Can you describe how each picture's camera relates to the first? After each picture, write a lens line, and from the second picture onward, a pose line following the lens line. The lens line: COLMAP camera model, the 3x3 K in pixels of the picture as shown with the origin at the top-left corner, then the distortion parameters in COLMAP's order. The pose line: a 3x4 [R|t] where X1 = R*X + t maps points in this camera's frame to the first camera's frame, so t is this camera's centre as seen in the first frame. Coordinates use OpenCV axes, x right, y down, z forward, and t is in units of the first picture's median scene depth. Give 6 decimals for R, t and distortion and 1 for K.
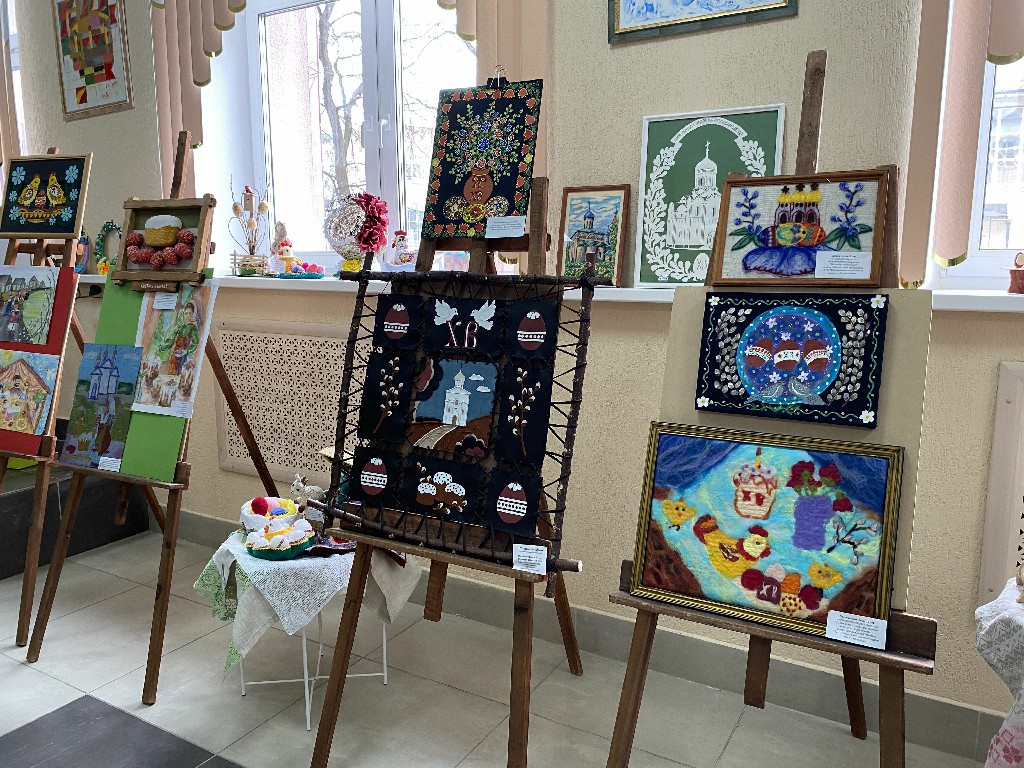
lens RADIAL K [[763.8, 0, 512.9], [0, 763.8, 380.7], [0, 0, 1]] dist [0.020132, -0.028468]
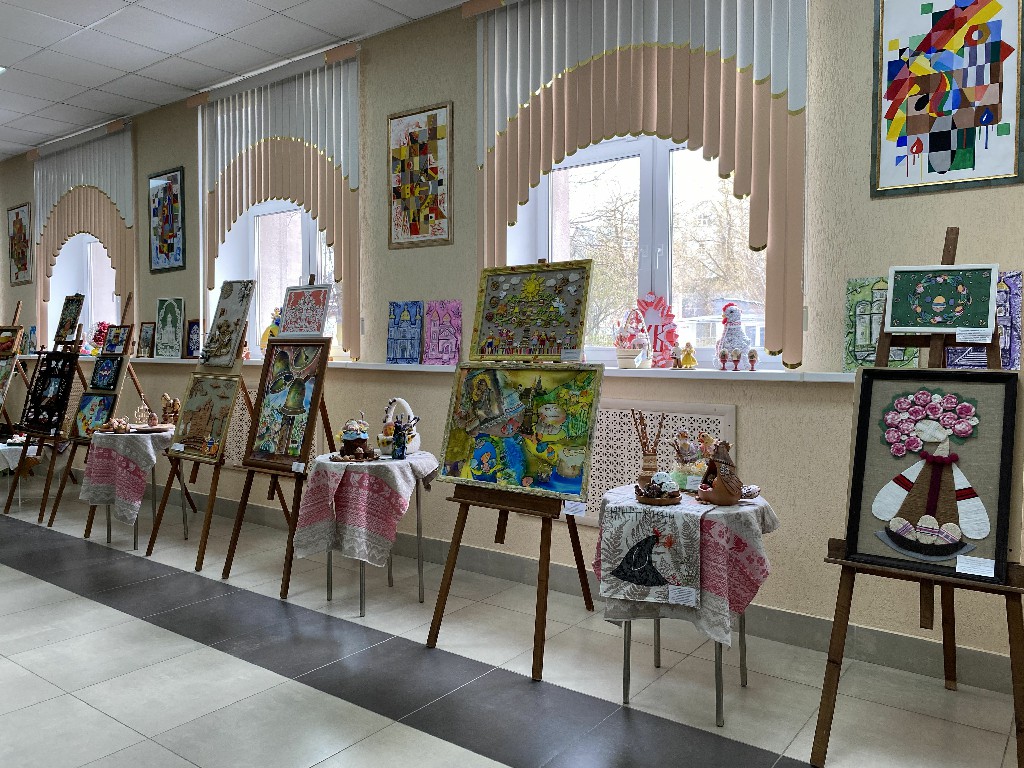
lens RADIAL K [[763.8, 0, 531.7], [0, 763.8, 376.3], [0, 0, 1]] dist [0.020132, -0.028468]
pose [[0.995494, 0.005173, -0.094678, 2.210935], [-0.016773, 0.992371, -0.122142, 0.323736], [0.093324, 0.123180, 0.987986, -1.997320]]
